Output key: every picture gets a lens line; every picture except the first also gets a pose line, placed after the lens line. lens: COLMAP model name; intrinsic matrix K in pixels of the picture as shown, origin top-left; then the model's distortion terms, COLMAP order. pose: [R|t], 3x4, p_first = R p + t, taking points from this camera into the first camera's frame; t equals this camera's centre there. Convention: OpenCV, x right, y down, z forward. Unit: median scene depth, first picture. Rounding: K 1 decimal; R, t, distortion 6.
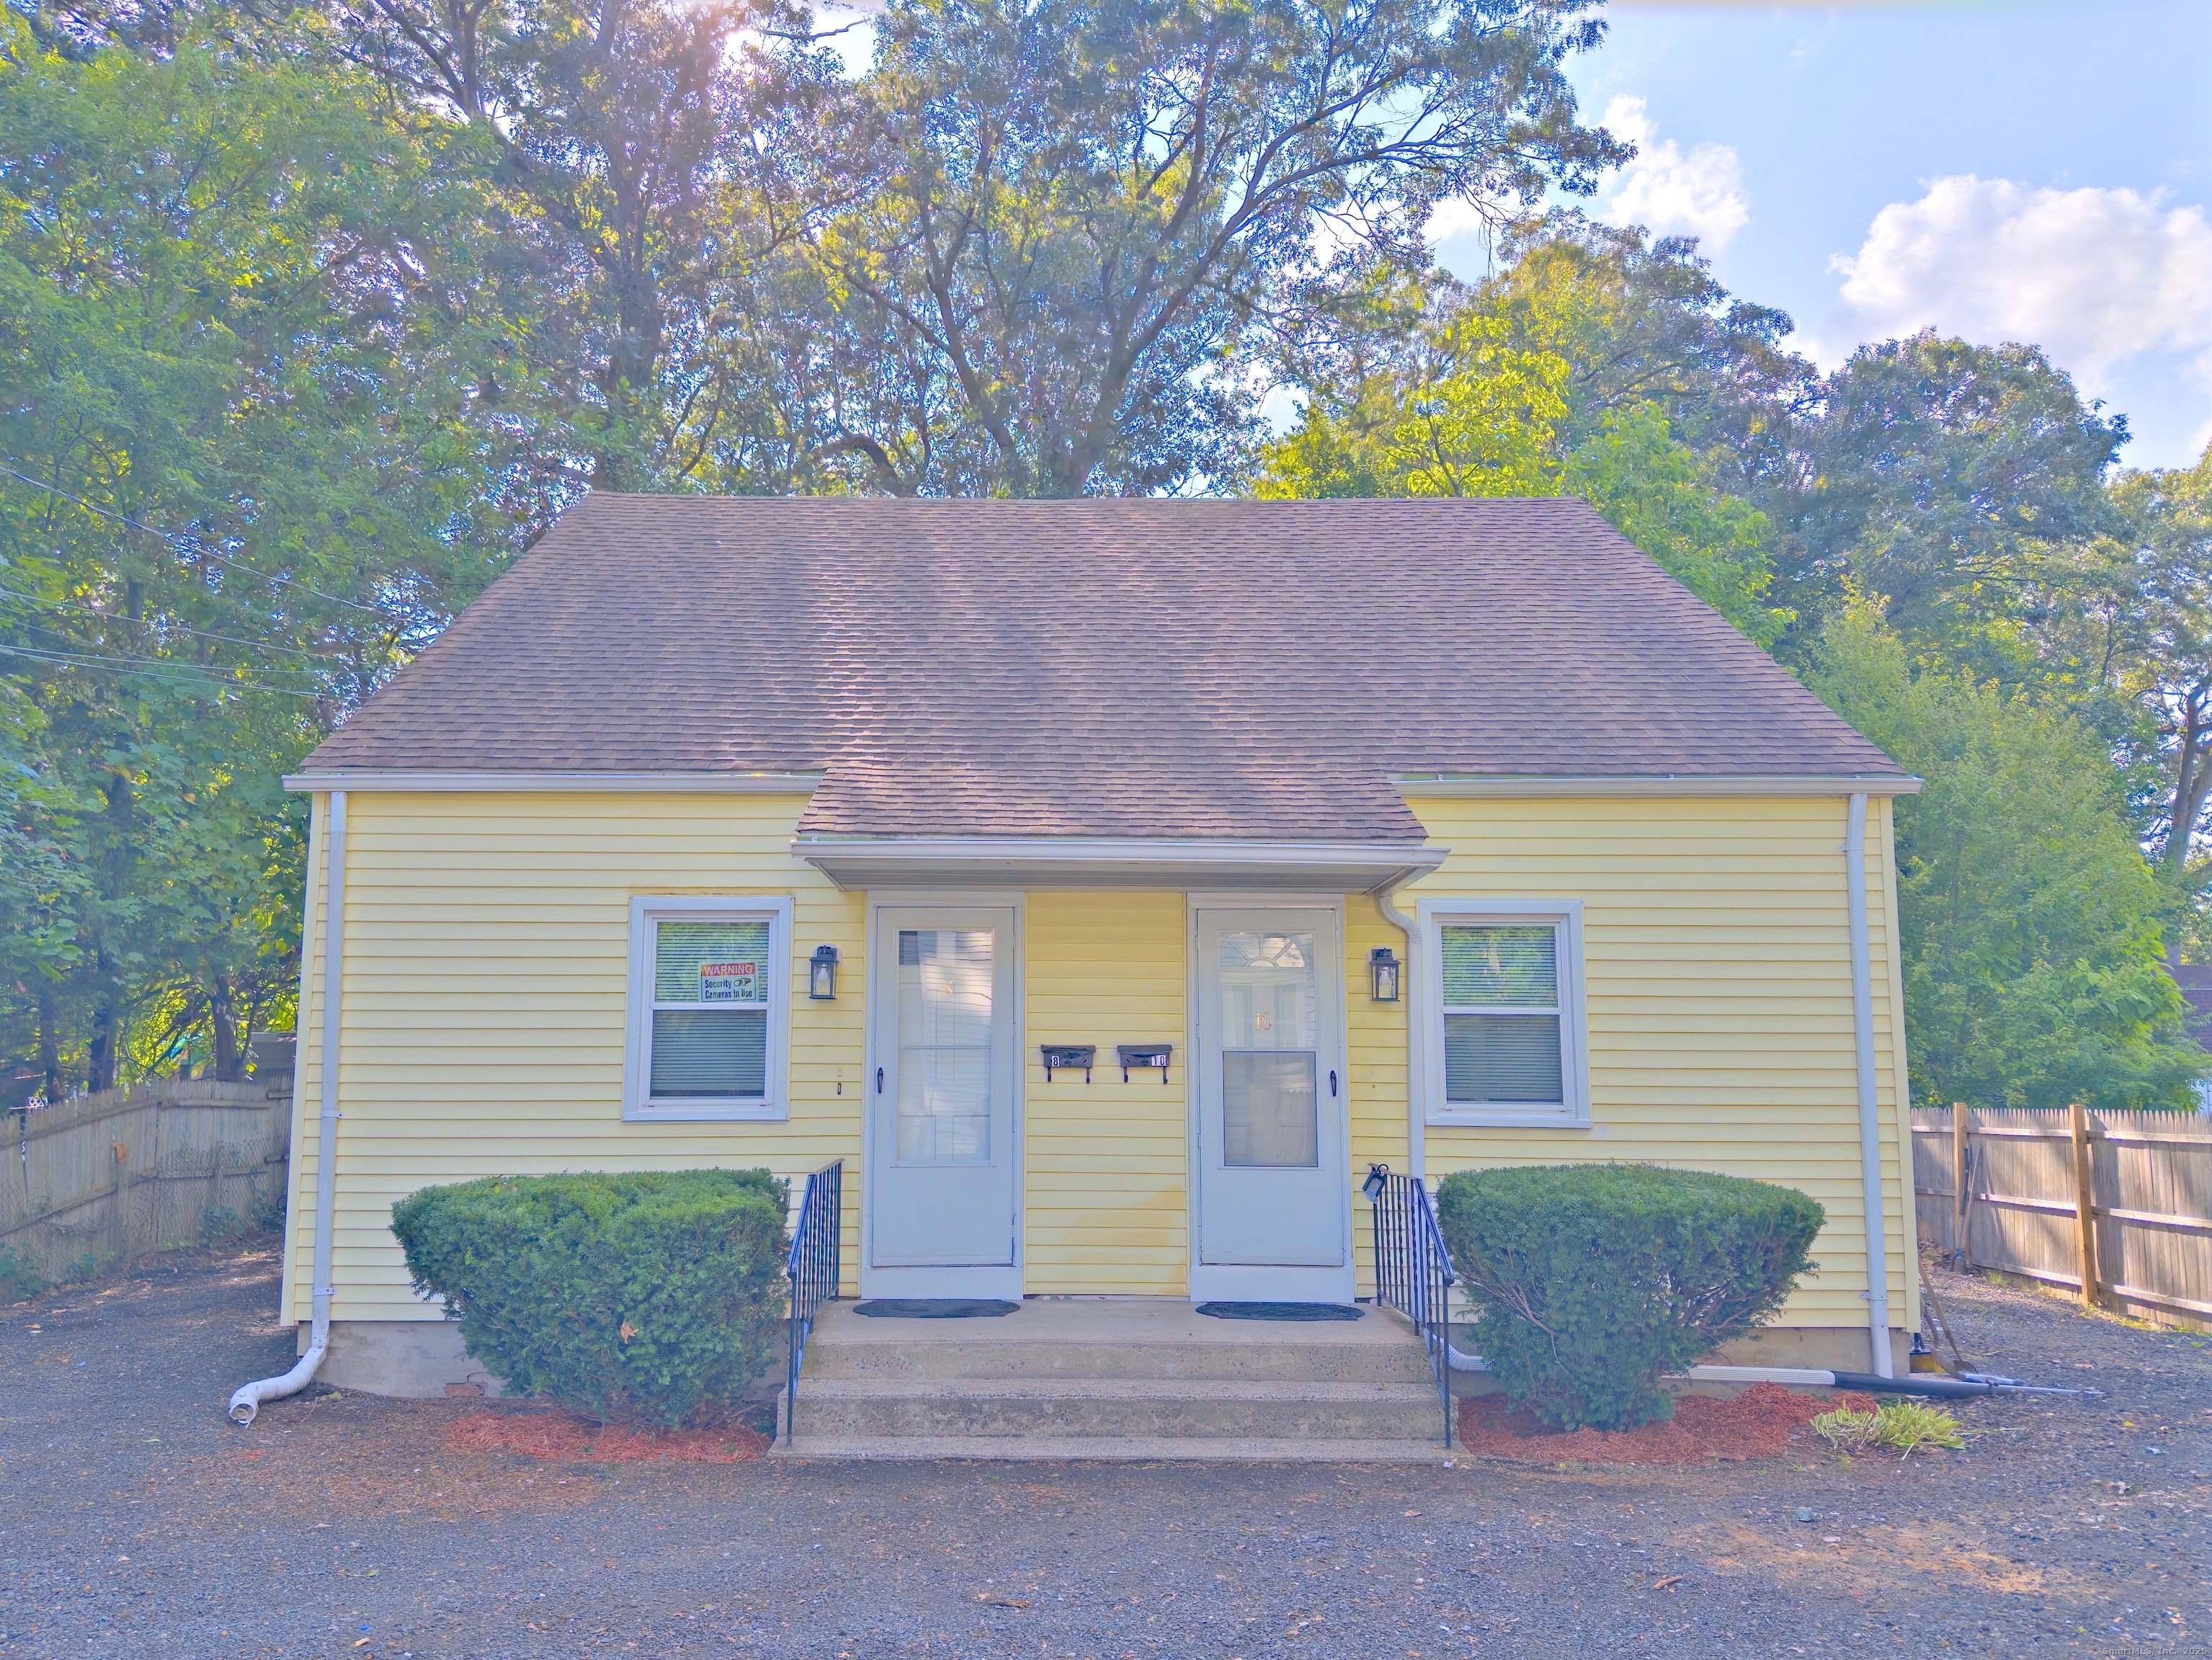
lens RADIAL K [[1542.0, 0, 1106.0], [0, 1542.0, 830.0], [0, 0, 1]] dist [0.136848, -0.164815]
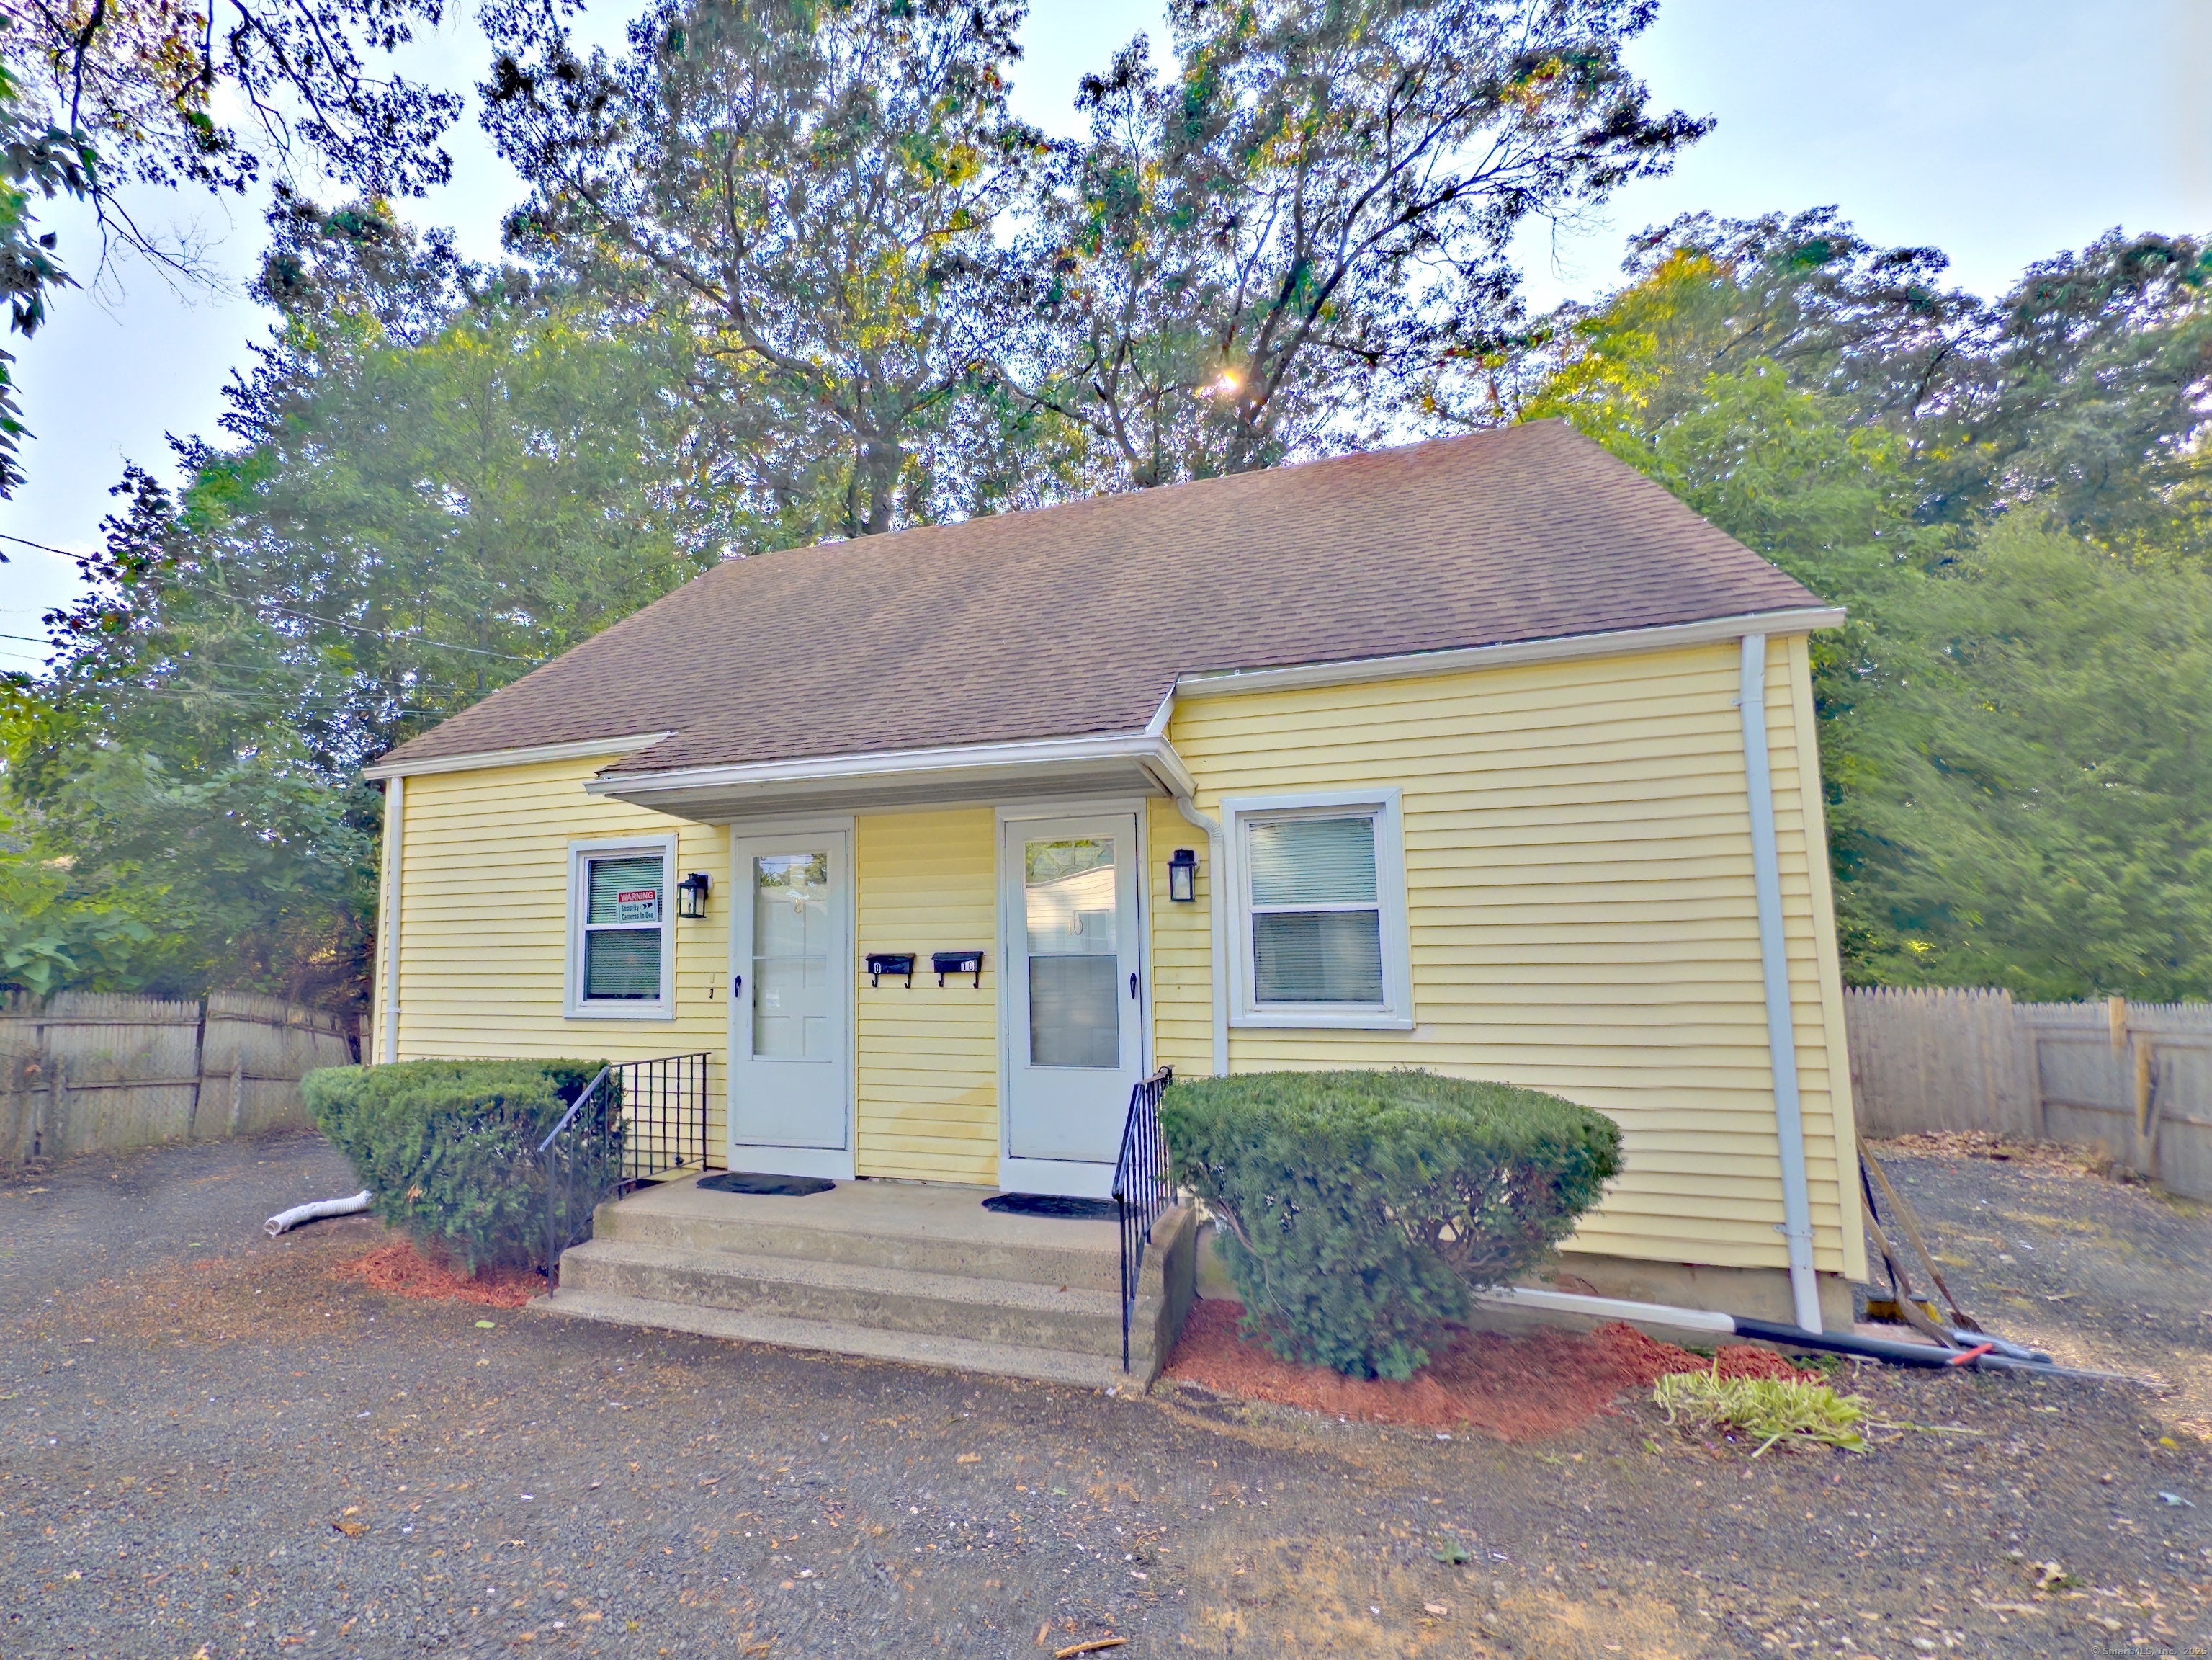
lens RADIAL K [[1008.2, 0, 1103.3], [0, 1008.2, 838.5], [0, 0, 1]] dist [0.013660, 0.001155]
pose [[0.919396, -0.064425, -0.388020, 0.395514], [0.066831, 0.997738, -0.007307, 0.071865], [0.387613, -0.019213, 0.921622, 0.392993]]
